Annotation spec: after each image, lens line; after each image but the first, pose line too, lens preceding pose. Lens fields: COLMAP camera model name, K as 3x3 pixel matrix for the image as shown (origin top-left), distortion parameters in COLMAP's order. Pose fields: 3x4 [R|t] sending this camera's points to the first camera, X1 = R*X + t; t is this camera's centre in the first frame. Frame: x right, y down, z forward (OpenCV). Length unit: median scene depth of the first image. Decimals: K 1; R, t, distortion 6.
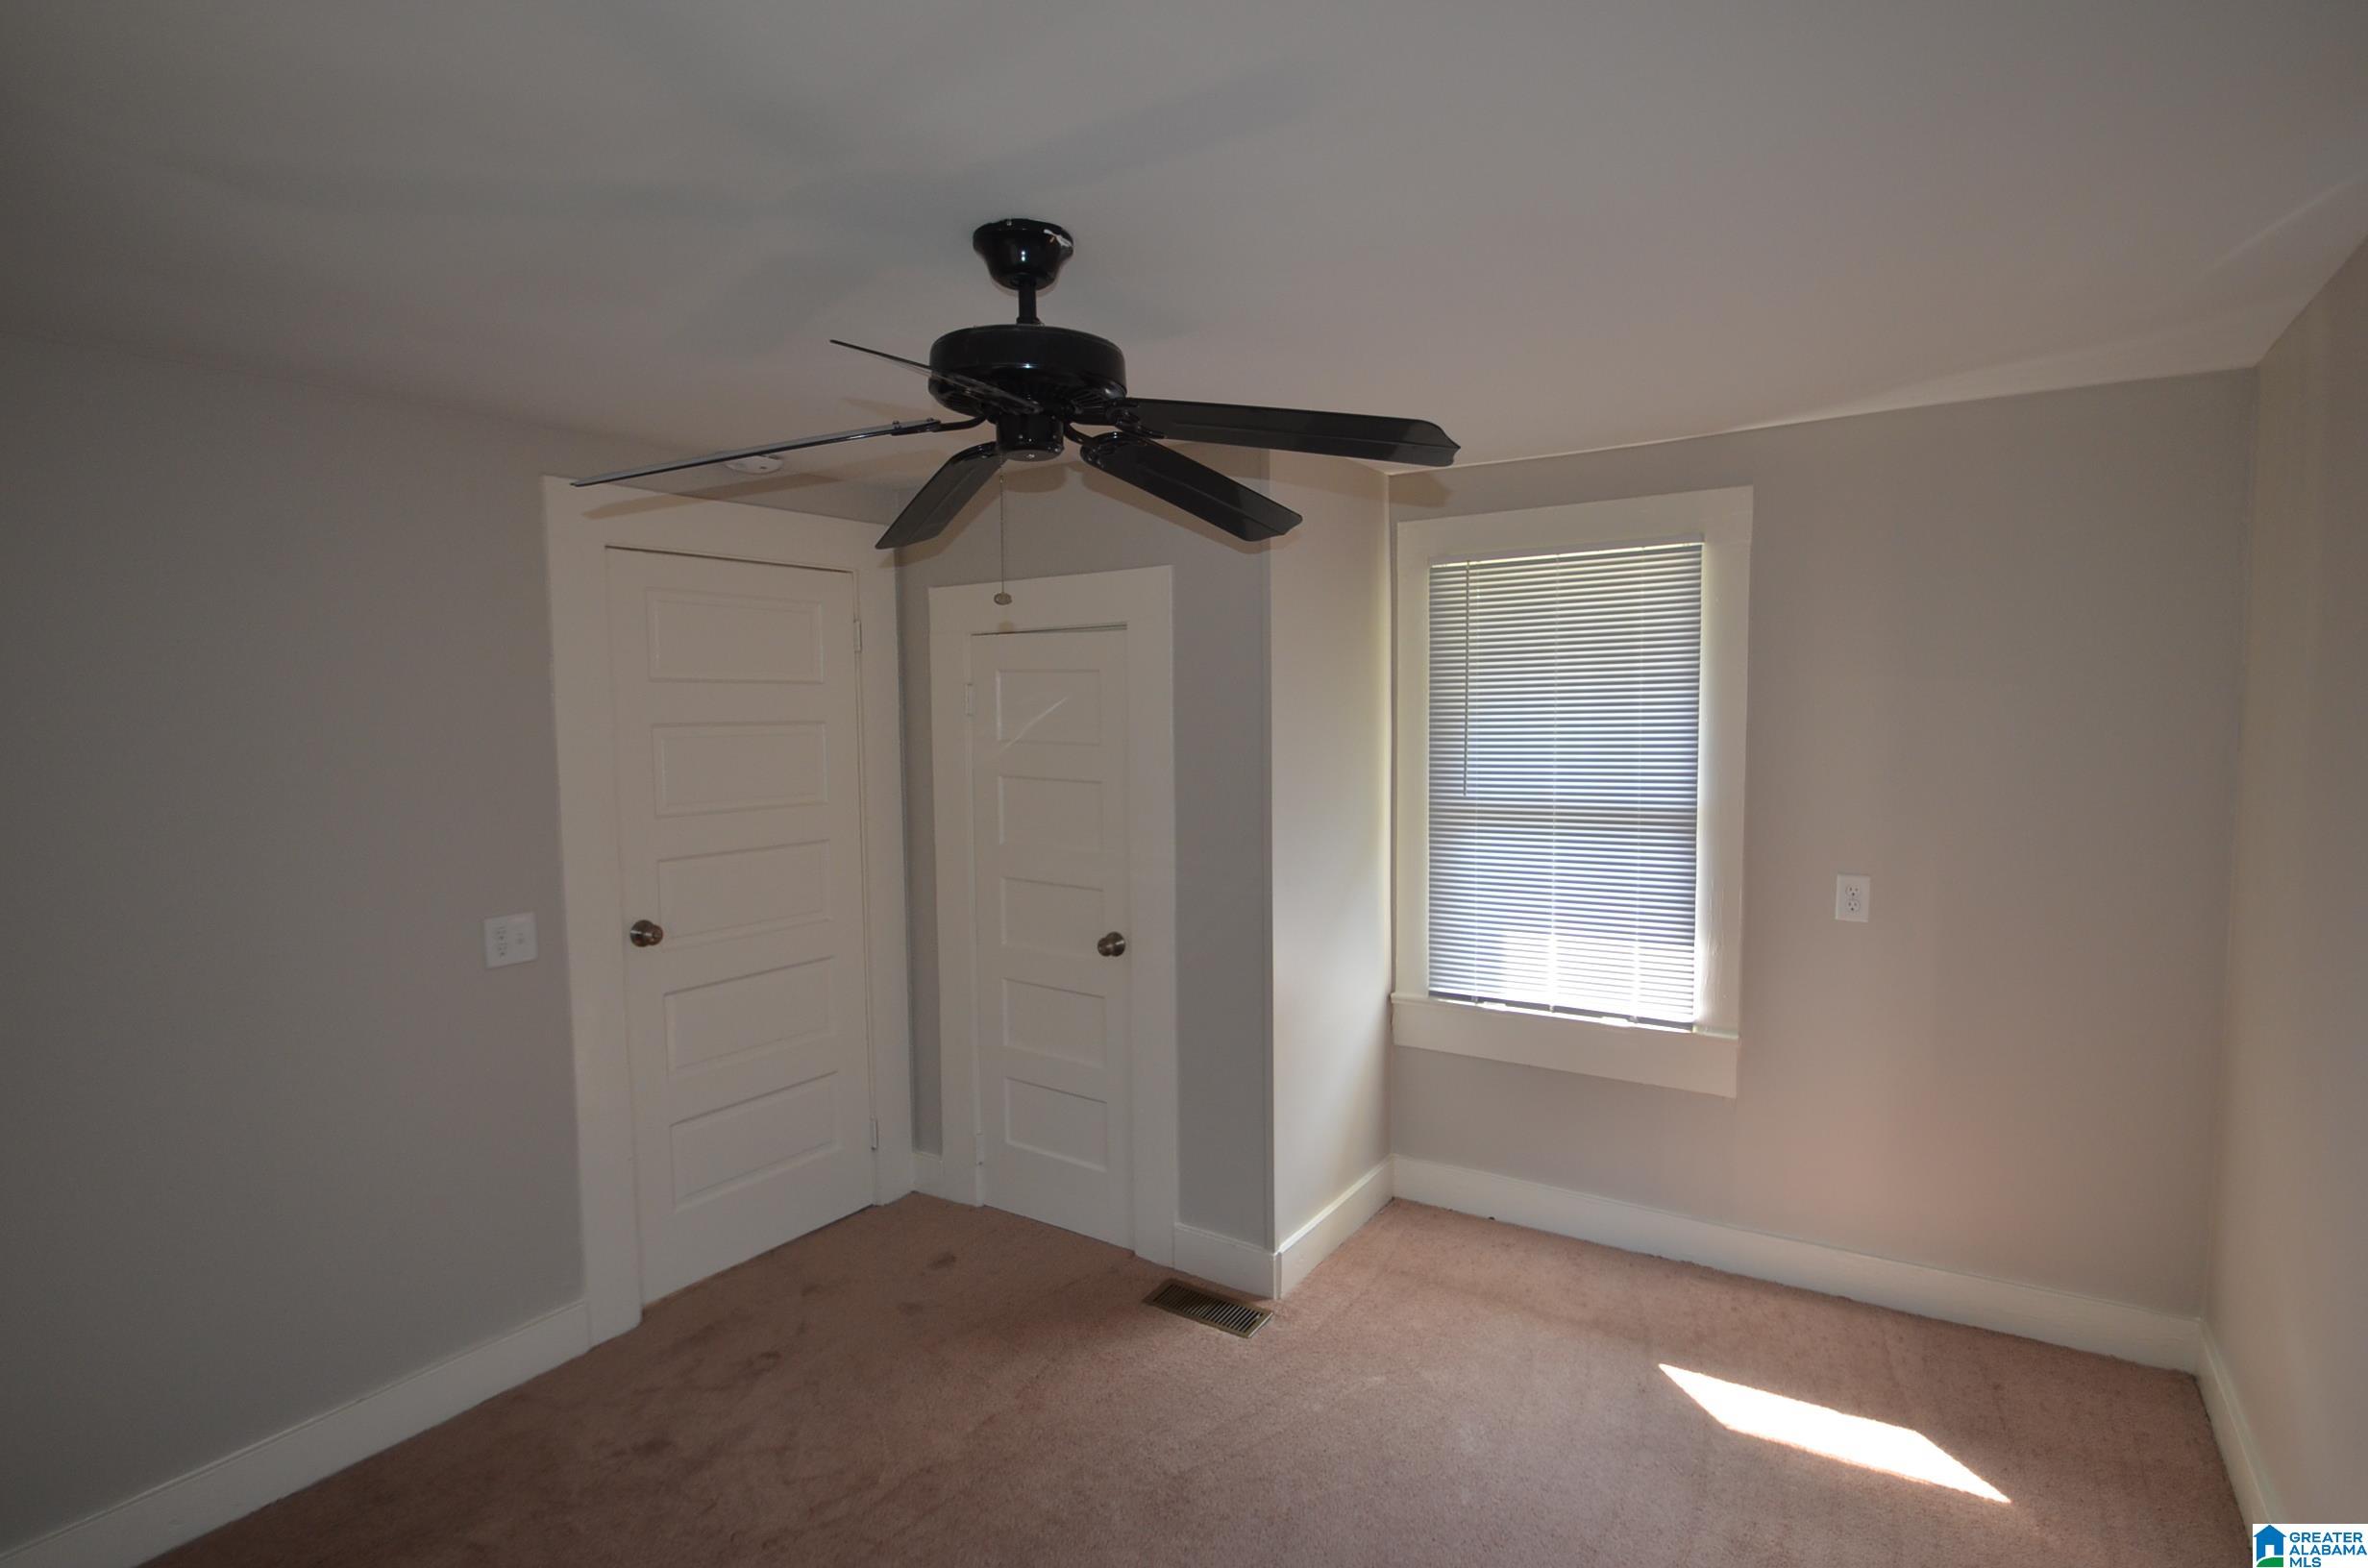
lens RADIAL K [[1167.8, 0, 1192.7], [0, 1167.8, 789.7], [0, 0, 1]] dist [0.002770, -0.023889]
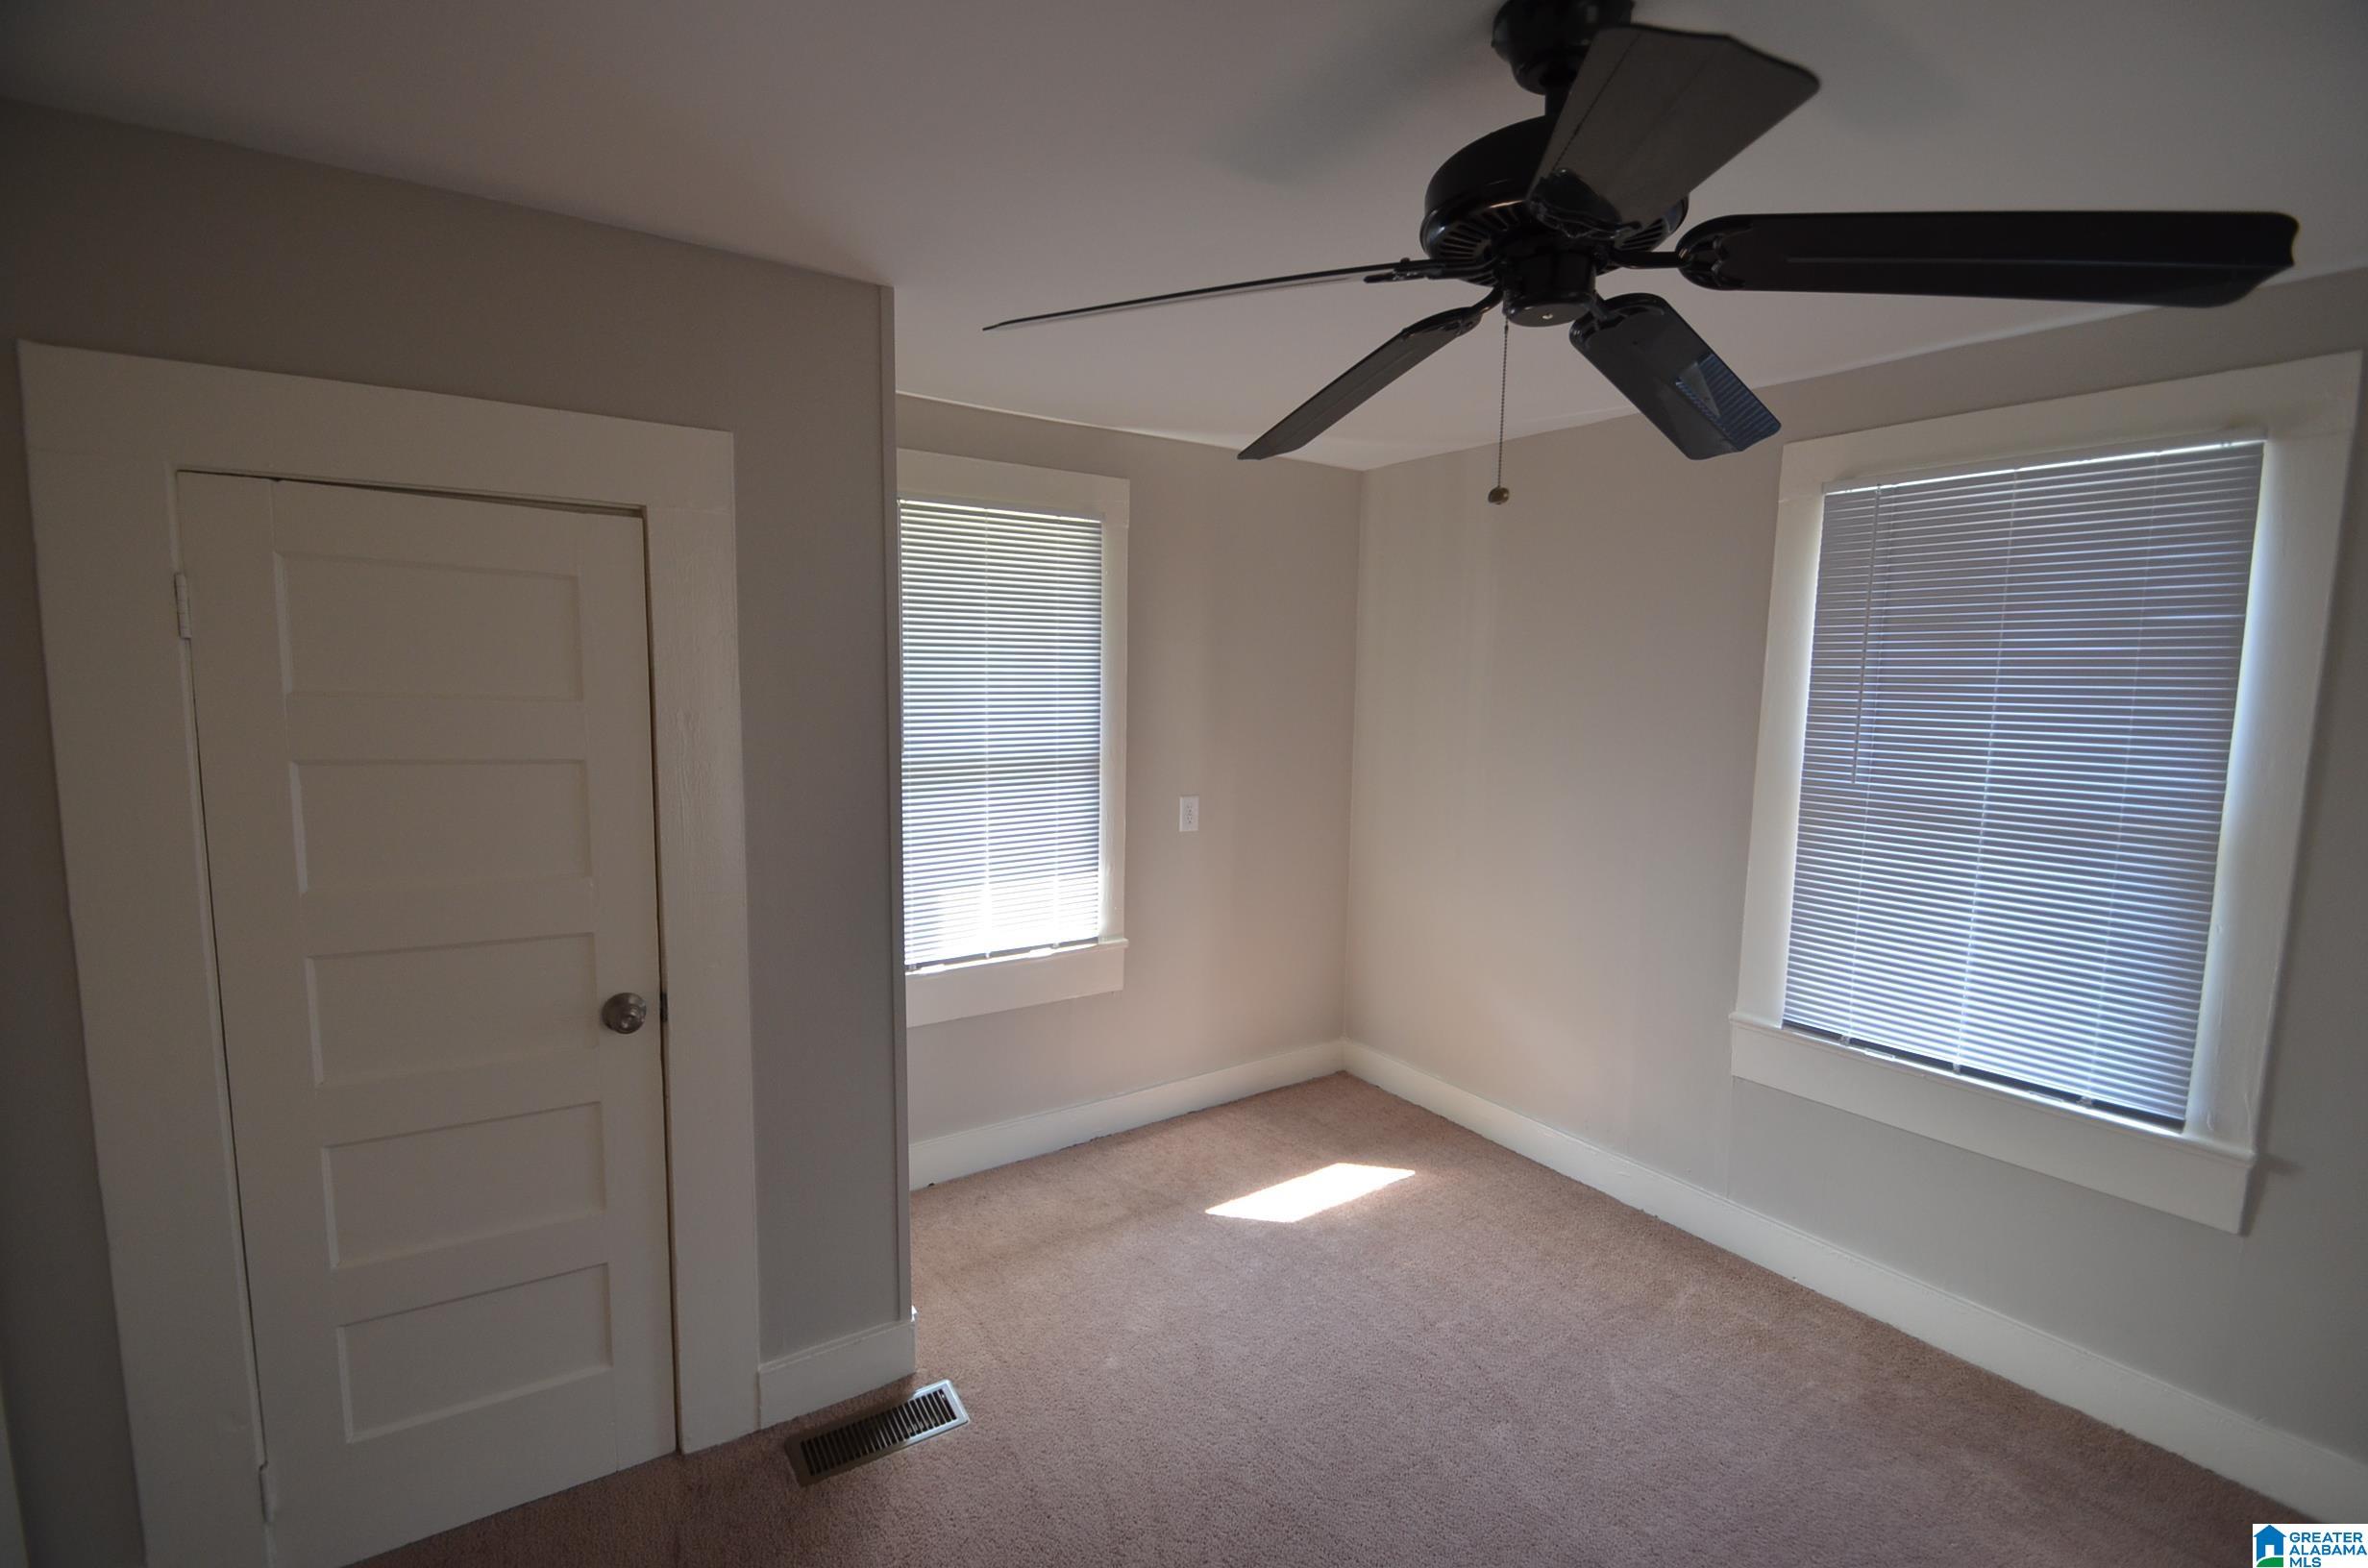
lens RADIAL K [[1035.1, 0, 1183.7], [0, 1035.1, 791.3], [0, 0, 1]] dist [0.000531, -0.012383]
pose [[0.372751, -0.085966, 0.923941, -0.523670], [0.039325, 0.996268, 0.076830, -0.022933], [-0.927098, 0.007696, 0.374741, 0.572742]]
